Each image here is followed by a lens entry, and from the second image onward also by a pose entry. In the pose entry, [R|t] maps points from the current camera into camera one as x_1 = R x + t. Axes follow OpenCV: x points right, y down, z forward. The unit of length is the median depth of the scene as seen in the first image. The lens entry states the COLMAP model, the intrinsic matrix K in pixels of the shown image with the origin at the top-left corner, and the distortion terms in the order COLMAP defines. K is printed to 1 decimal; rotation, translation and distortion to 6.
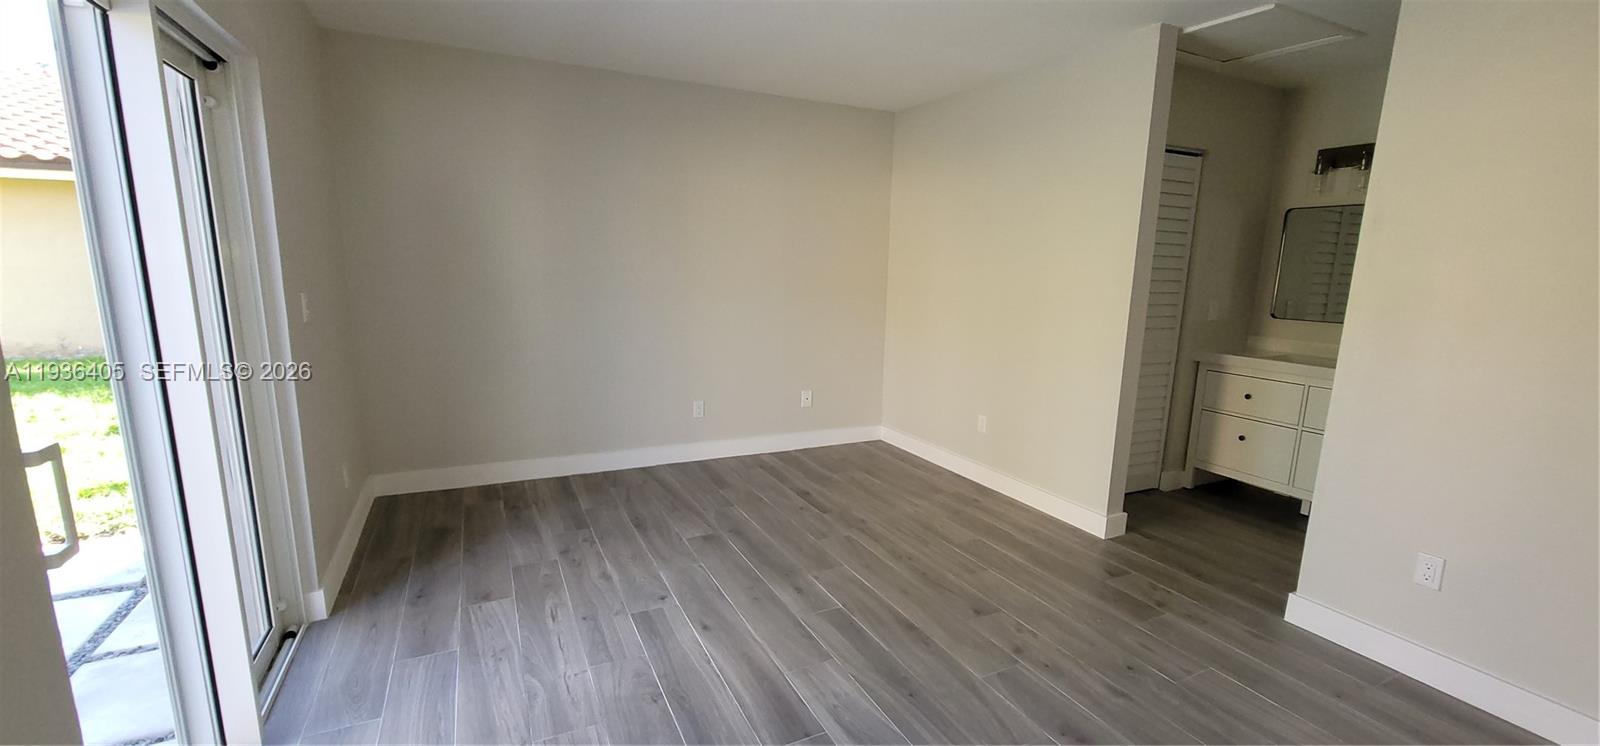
lens RADIAL K [[655.8, 0, 806.3], [0, 655.8, 388.5], [0, 0, 1]] dist [-0.003682, -0.000754]
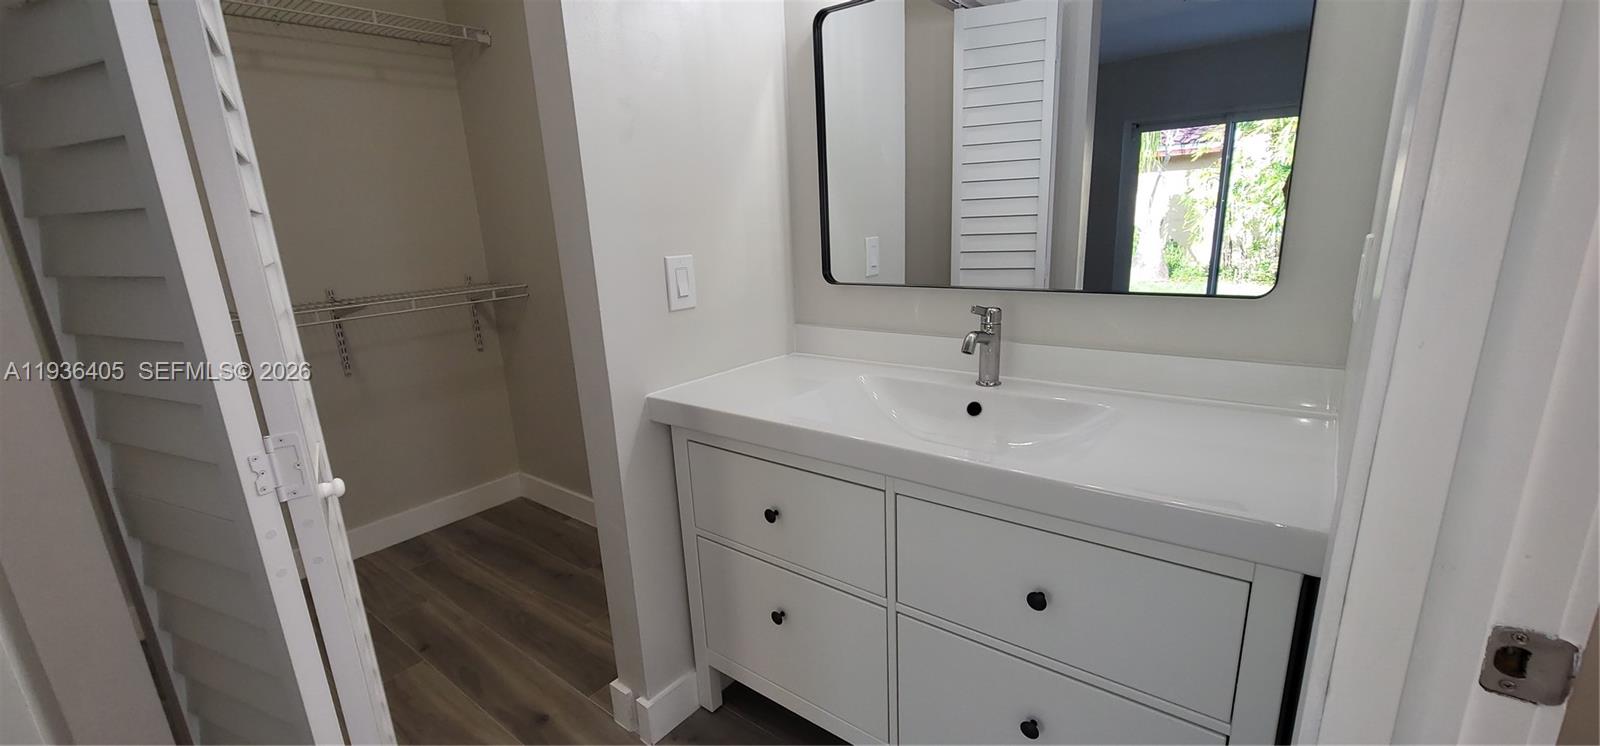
lens RADIAL K [[655.8, 0, 806.3], [0, 655.8, 388.5], [0, 0, 1]] dist [-0.003682, -0.000754]
pose [[0.902840, -0.169832, 0.395016, 0.523674], [0.142618, 0.984963, 0.097507, -0.084712], [-0.405636, -0.031696, 0.913485, 0.617603]]
